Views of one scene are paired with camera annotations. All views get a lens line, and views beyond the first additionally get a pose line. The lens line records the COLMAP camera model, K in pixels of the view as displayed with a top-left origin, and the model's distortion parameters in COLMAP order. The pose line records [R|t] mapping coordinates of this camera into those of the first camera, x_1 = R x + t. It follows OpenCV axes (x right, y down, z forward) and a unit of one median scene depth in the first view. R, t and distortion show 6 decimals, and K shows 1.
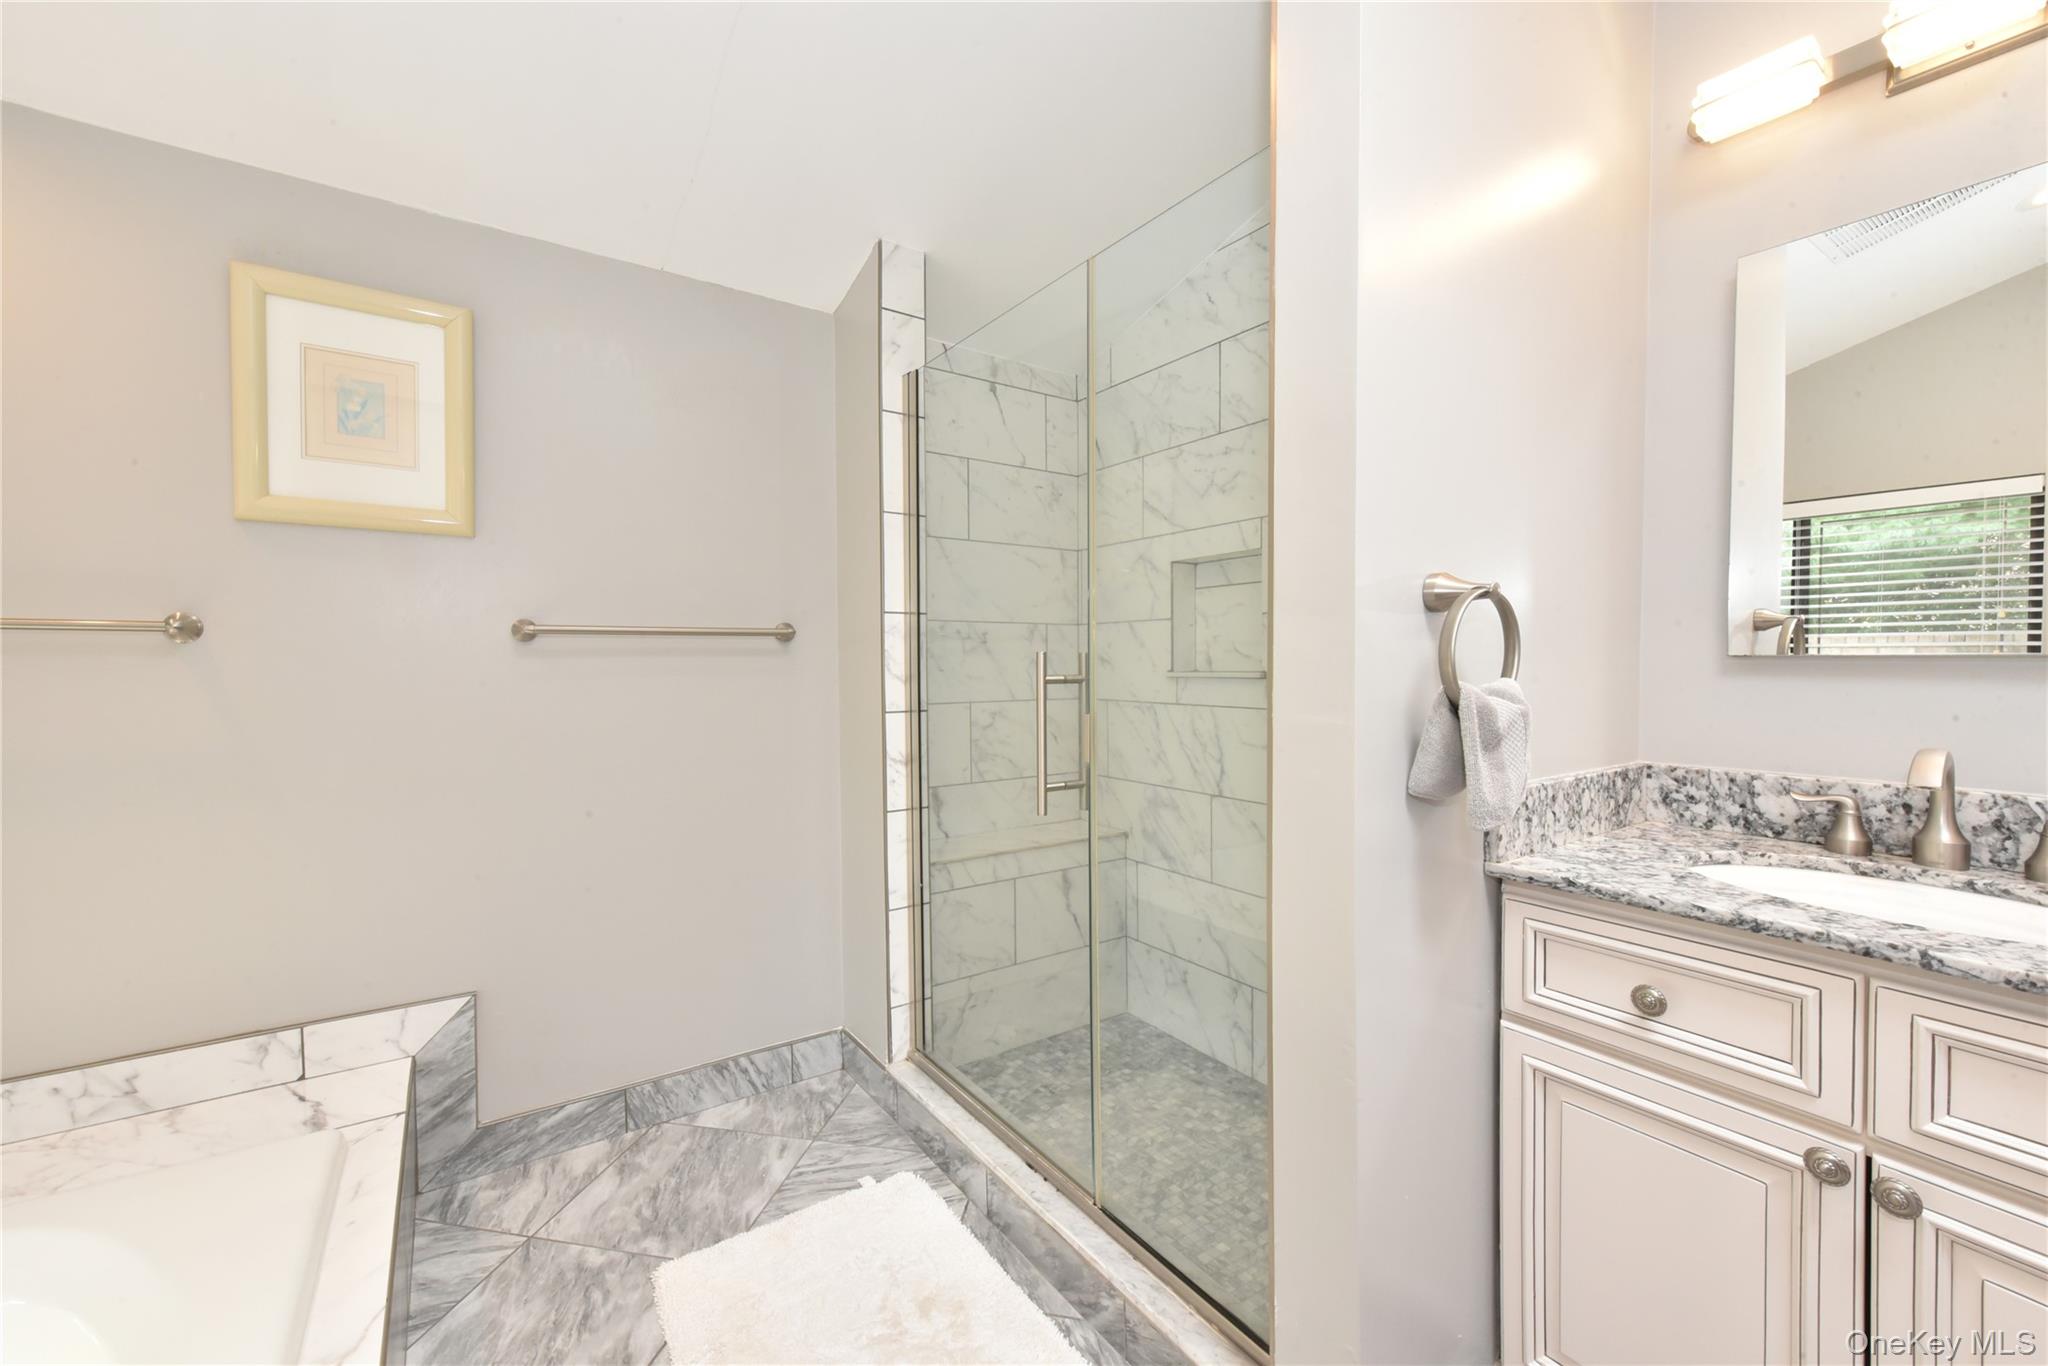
lens RADIAL K [[834.9, 0, 1025.7], [0, 834.9, 660.6], [0, 0, 1]] dist [0.001095, -0.000218]
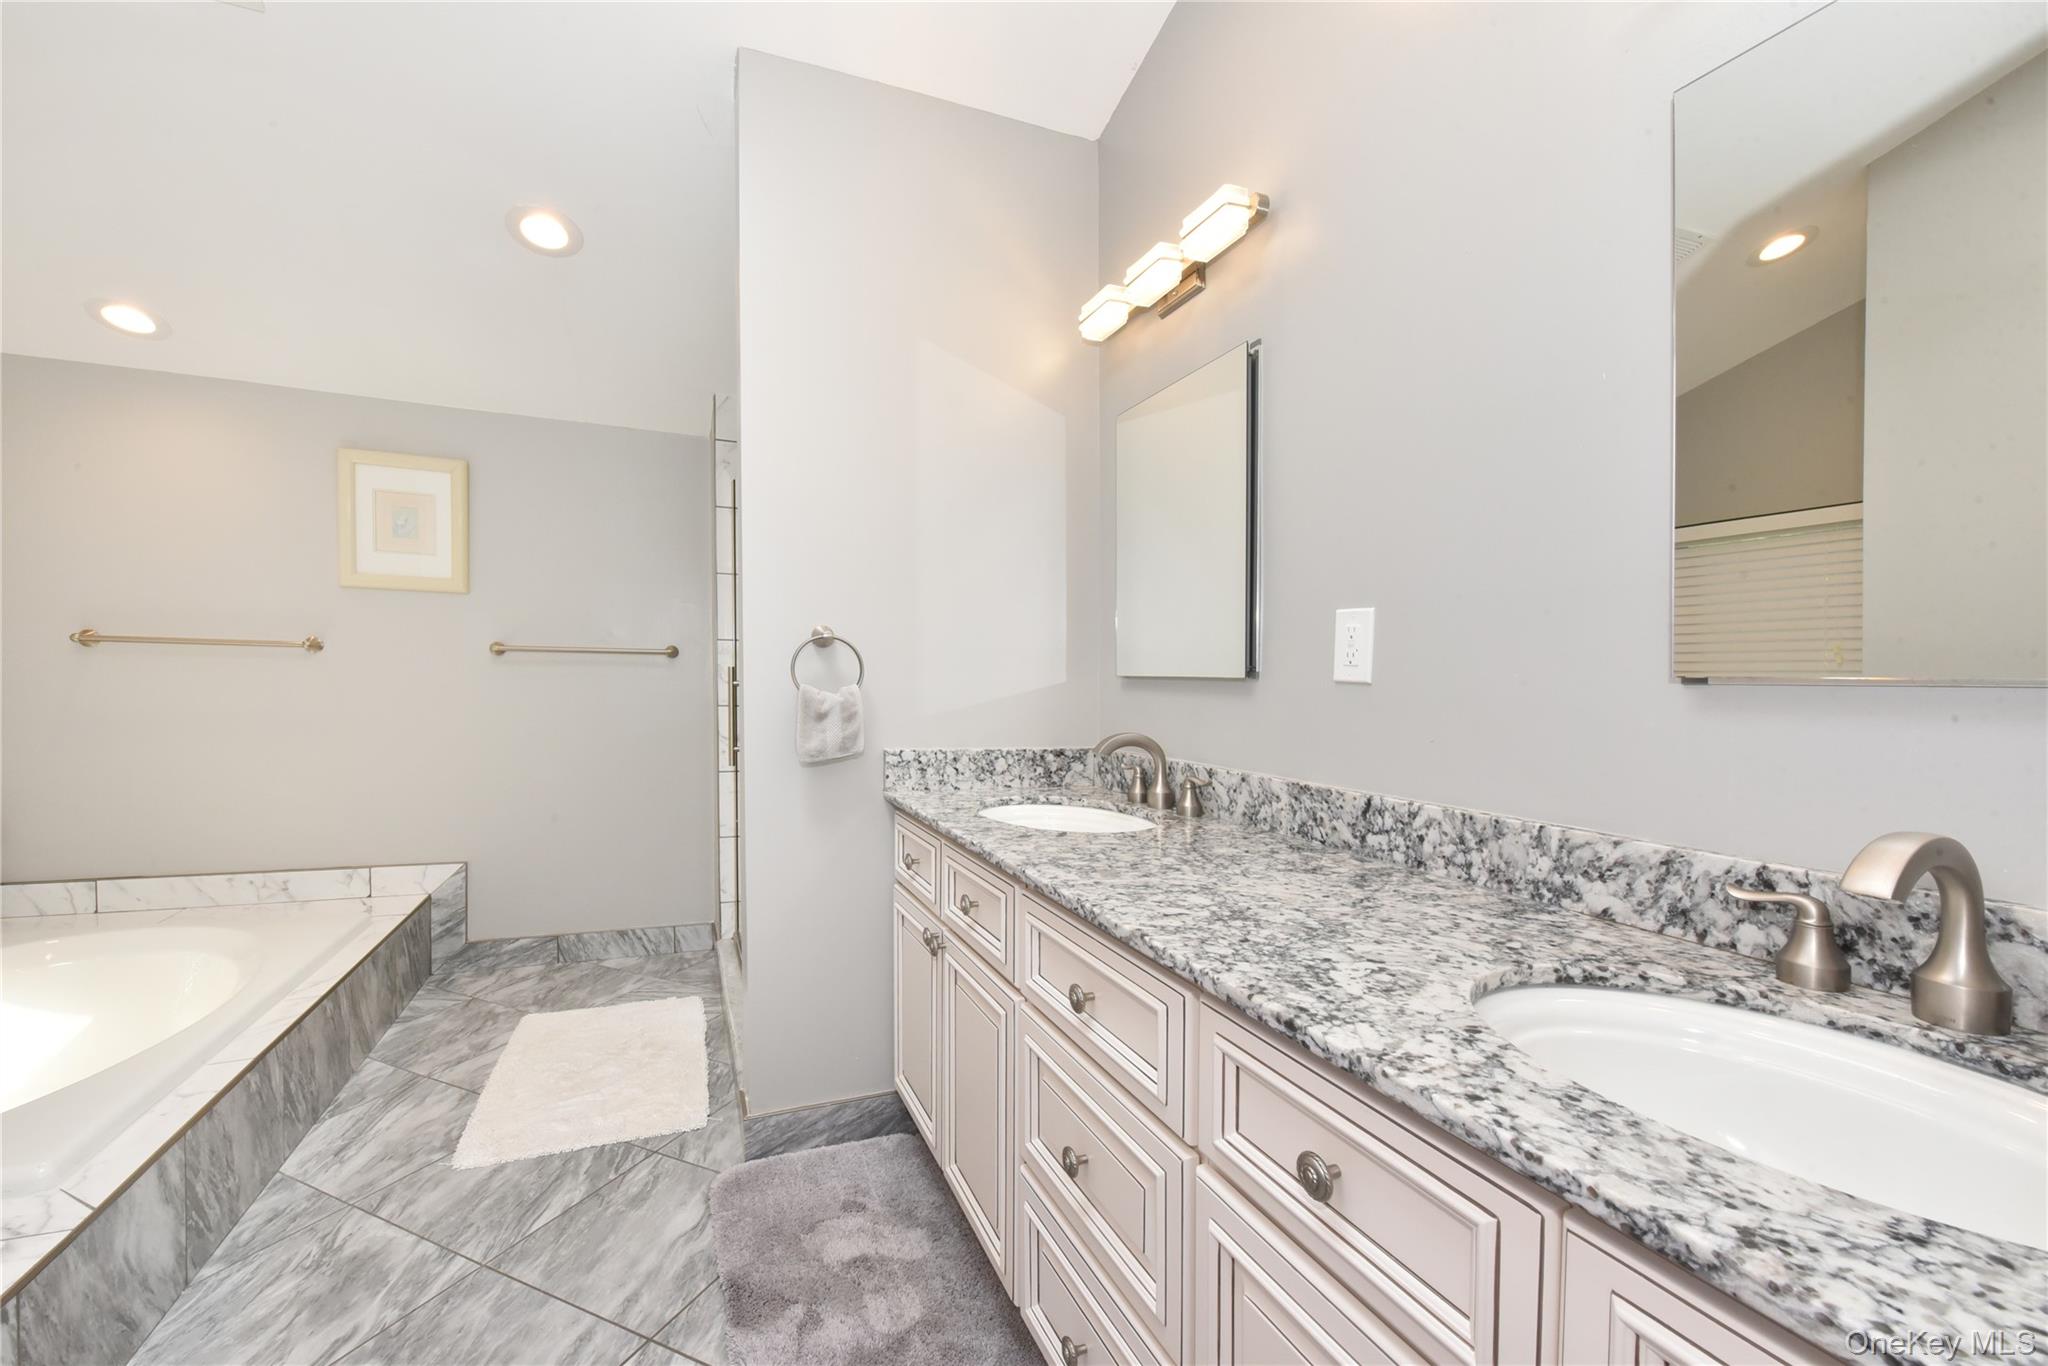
lens RADIAL K [[833.9, 0, 1024.0], [0, 833.9, 683.0], [0, 0, 1]] dist [-0.000990, -0.000221]
pose [[0.977033, 0.021854, -0.211963, 0.821376], [-0.021769, 0.999759, 0.002739, 0.005524], [0.211972, 0.001938, 0.977274, -0.423641]]
